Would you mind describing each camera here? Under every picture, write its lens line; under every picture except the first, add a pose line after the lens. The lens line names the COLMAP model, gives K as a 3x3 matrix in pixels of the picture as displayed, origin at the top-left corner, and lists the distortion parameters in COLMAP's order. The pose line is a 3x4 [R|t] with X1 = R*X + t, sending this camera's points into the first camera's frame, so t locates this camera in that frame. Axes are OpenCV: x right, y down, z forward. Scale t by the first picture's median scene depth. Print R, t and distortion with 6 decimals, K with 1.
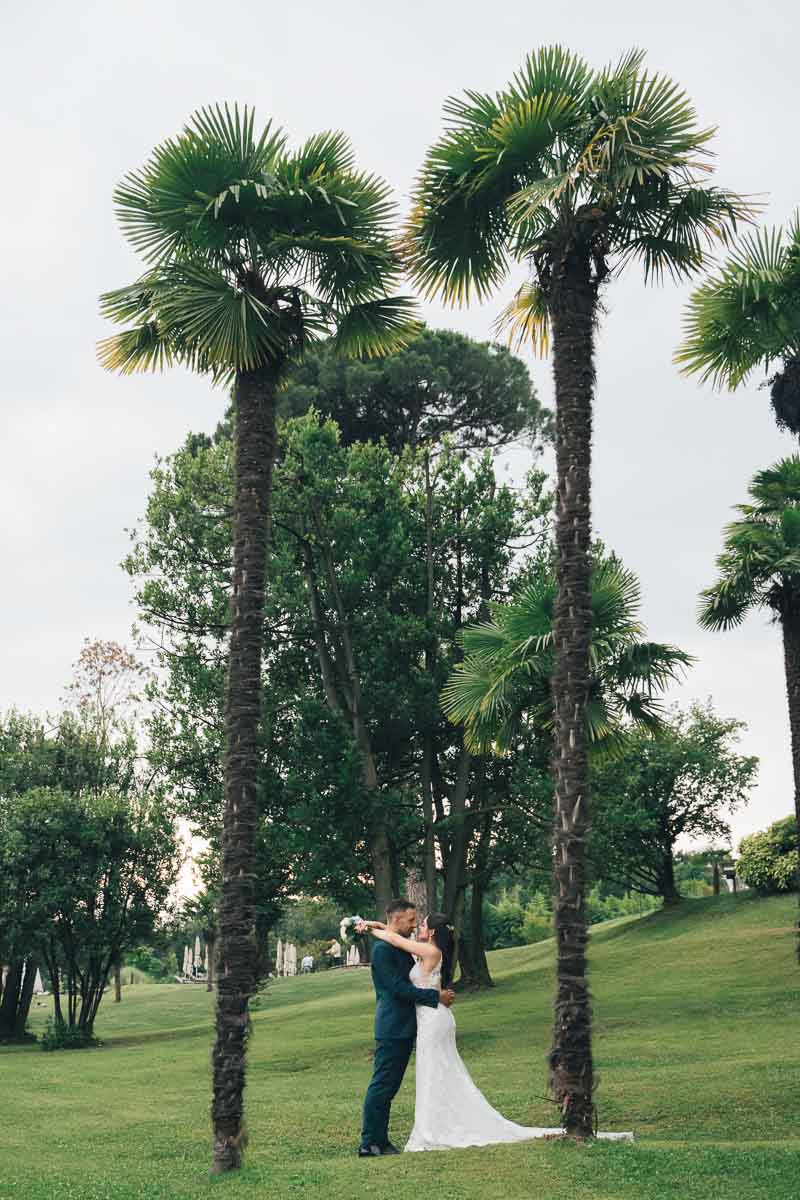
lens RADIAL K [[1646.5, 0, 400.0], [0, 1646.5, 600.0], [0, 0, 1]] dist [0.003252, -0.004651]
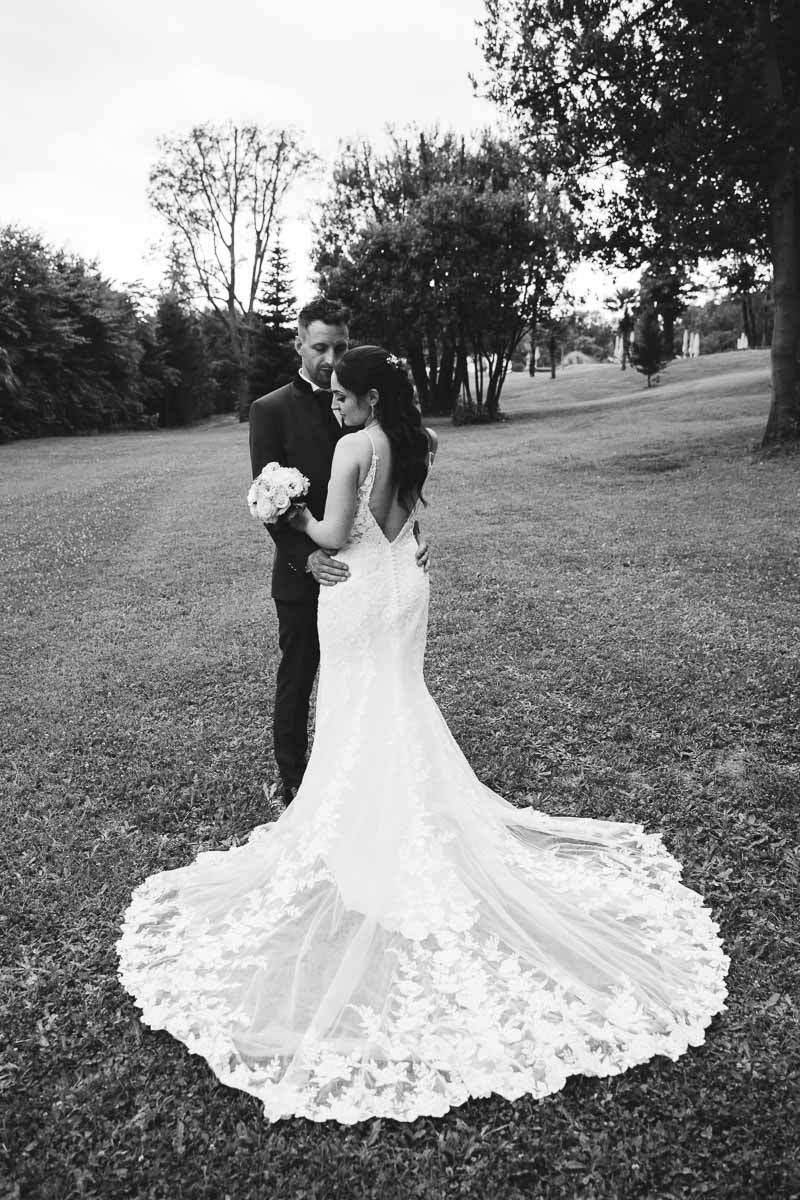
lens RADIAL K [[1154.7, 0, 400.0], [0, 1154.7, 600.0], [0, 0, 1]] dist [-0.002492, -0.000076]
pose [[0.952076, 0.053000, -0.301236, -0.003774], [0.077639, 0.910739, 0.405619, 0.036787], [0.295845, -0.409568, 0.862978, 0.161513]]
